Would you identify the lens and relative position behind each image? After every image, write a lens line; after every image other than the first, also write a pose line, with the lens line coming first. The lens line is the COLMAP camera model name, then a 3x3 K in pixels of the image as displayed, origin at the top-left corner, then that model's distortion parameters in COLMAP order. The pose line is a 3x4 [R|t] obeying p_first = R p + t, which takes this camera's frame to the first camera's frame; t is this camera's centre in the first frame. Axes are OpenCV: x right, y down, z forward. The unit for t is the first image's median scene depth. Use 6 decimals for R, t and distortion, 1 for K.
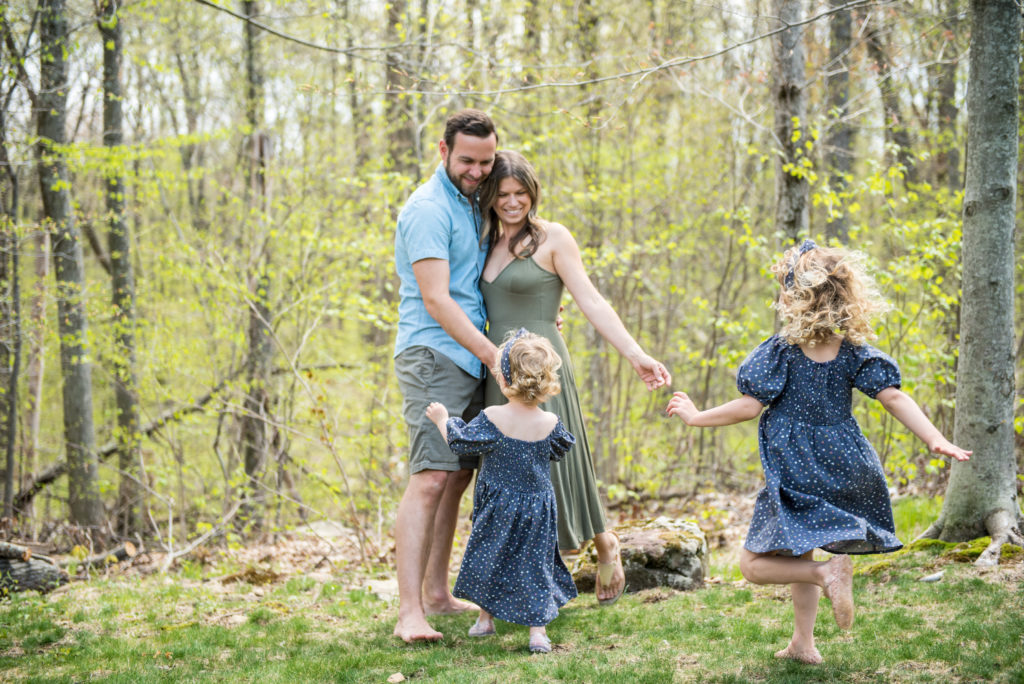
lens RADIAL K [[1630.8, 0, 521.2], [0, 1630.8, 338.3], [0, 0, 1]] dist [0.180826, -0.030869]
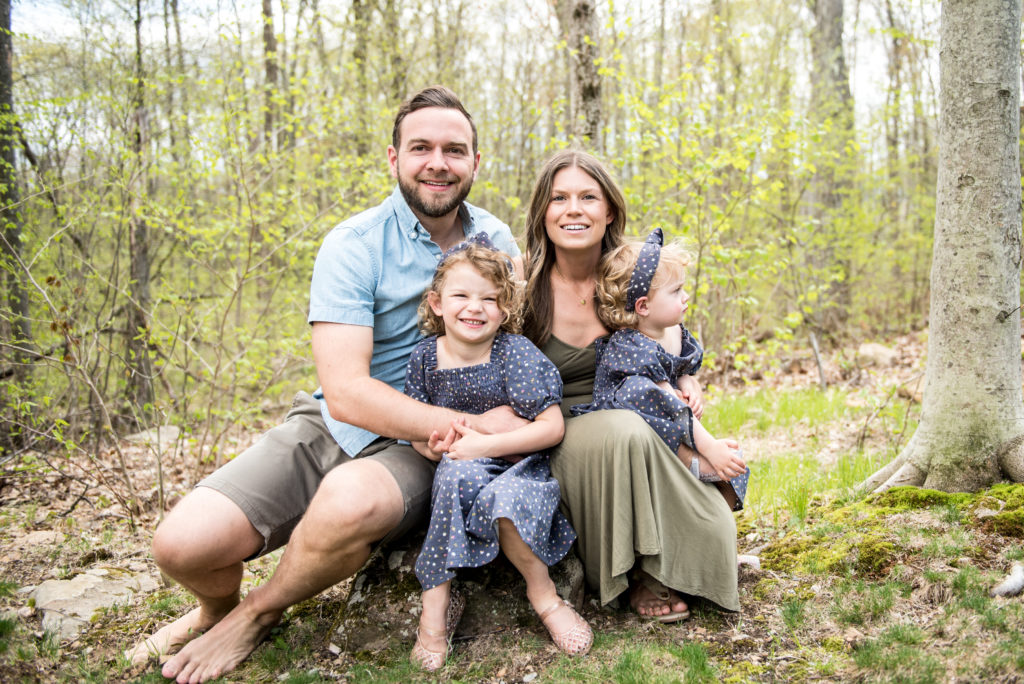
lens RADIAL K [[888.9, 0, 568.0], [0, 888.9, 305.3], [0, 0, 1]] dist [-0.026754, -0.001972]
pose [[0.975559, -0.023429, 0.218483, 0.038713], [0.018696, 0.999544, 0.023705, 0.038686], [-0.218939, -0.019040, 0.975553, 0.687681]]
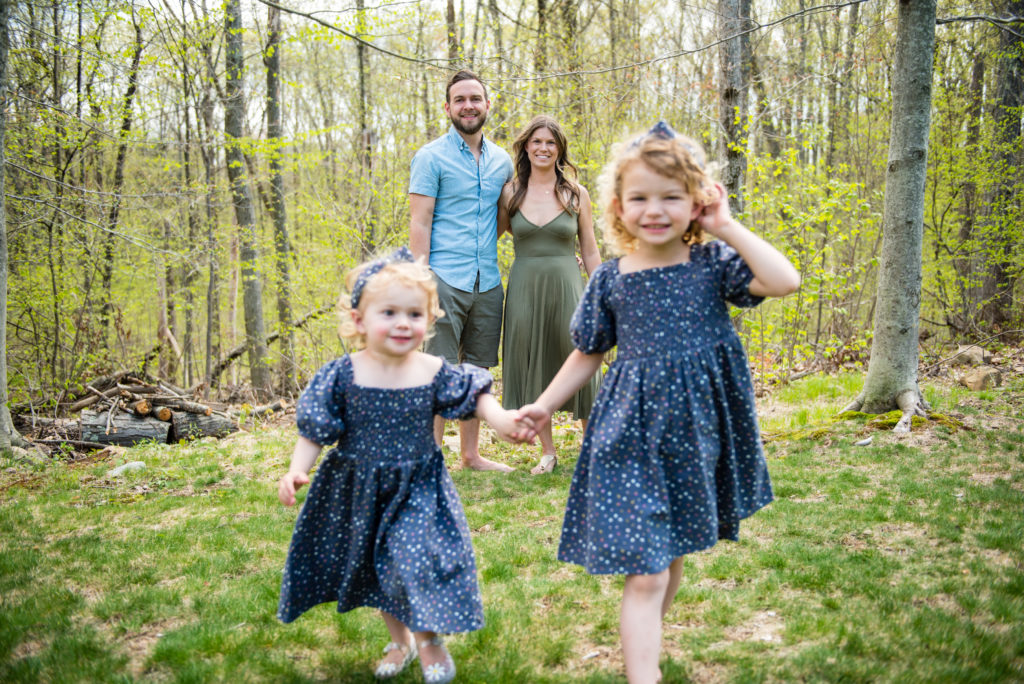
lens RADIAL K [[976.4, 0, 512.0], [0, 976.4, 342.0], [0, 0, 1]] dist [0.024994, 0.002014]
pose [[0.999871, 0.004848, -0.015299, -0.023273], [-0.003666, 0.997072, 0.076383, 0.003705], [0.015625, -0.076317, 0.996961, 0.192841]]
